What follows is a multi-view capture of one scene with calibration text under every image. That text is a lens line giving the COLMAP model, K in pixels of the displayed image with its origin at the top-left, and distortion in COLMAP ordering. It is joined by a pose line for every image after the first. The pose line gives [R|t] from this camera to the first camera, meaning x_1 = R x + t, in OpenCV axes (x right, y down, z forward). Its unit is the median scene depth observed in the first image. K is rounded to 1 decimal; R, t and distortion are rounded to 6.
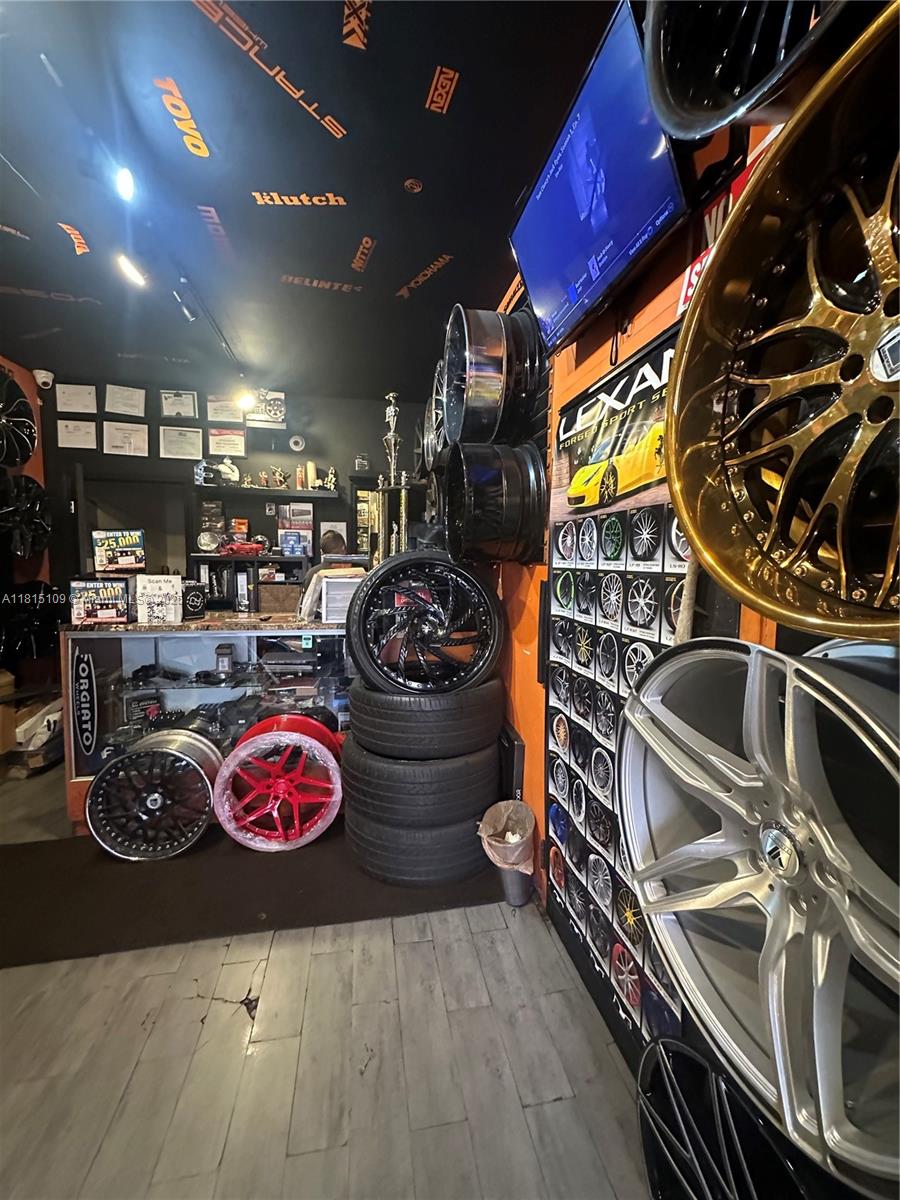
lens RADIAL K [[478.0, 0, 450.0], [0, 478.0, 600.0], [0, 0, 1]] dist [-0.005338, 0.000612]
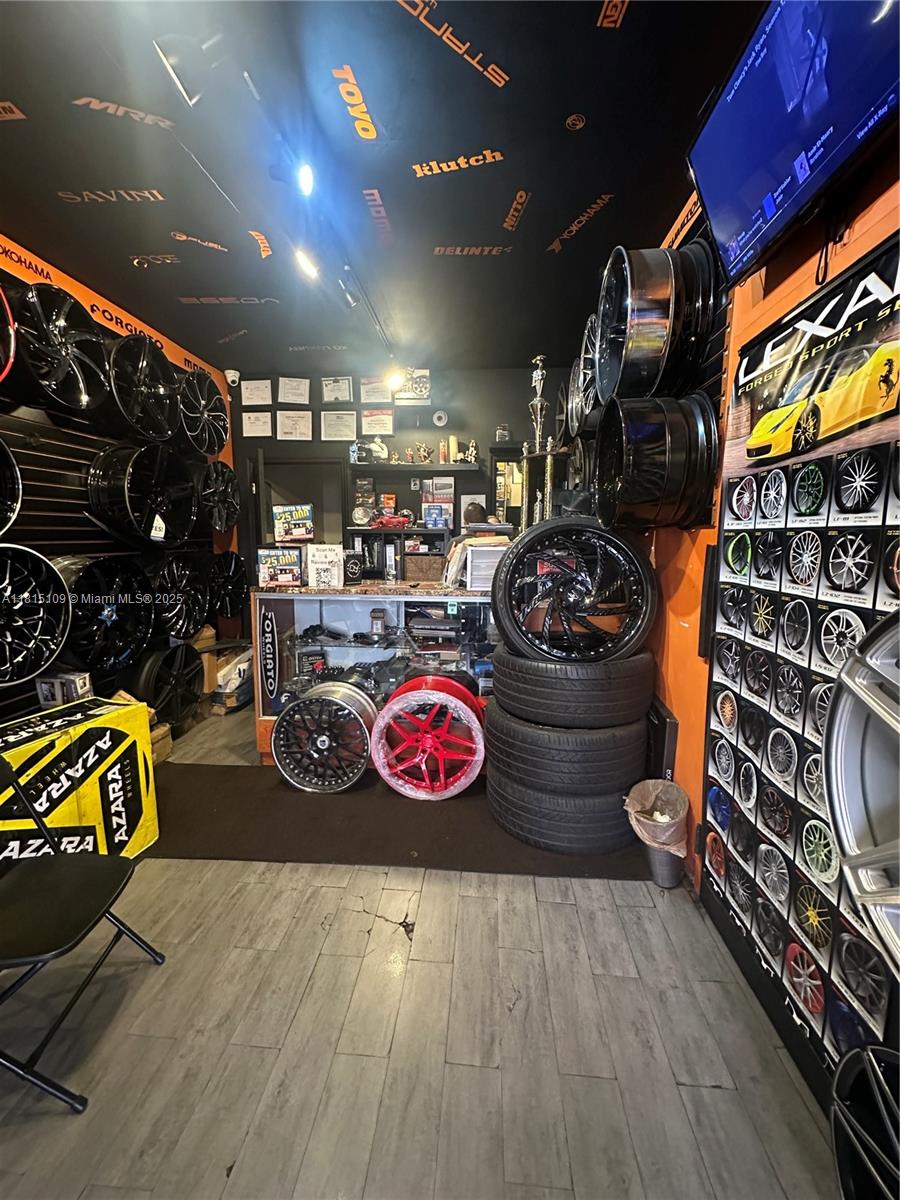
lens RADIAL K [[478.0, 0, 450.0], [0, 478.0, 600.0], [0, 0, 1]] dist [-0.005338, 0.000612]
pose [[0.964559, 0.025289, -0.262654, -0.051350], [-0.013067, 0.998753, 0.048178, 0.033356], [0.263545, -0.043039, 0.963687, -0.010801]]
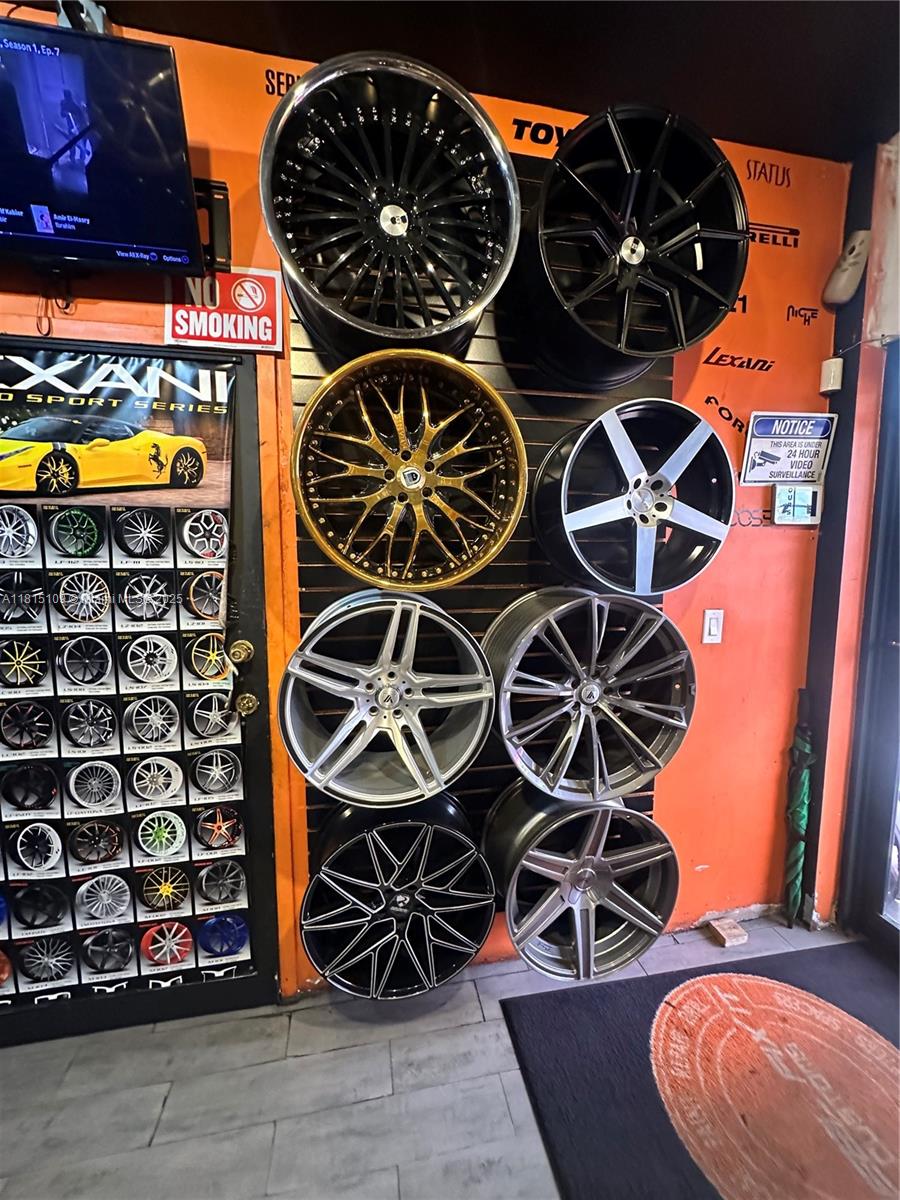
lens RADIAL K [[478.0, 0, 450.0], [0, 478.0, 600.0], [0, 0, 1]] dist [-0.005338, 0.000612]
pose [[-0.006286, -0.117194, 0.993089, -0.539580], [0.077357, 0.990076, 0.117328, -0.050534], [-0.996984, 0.077560, 0.002842, 0.269691]]
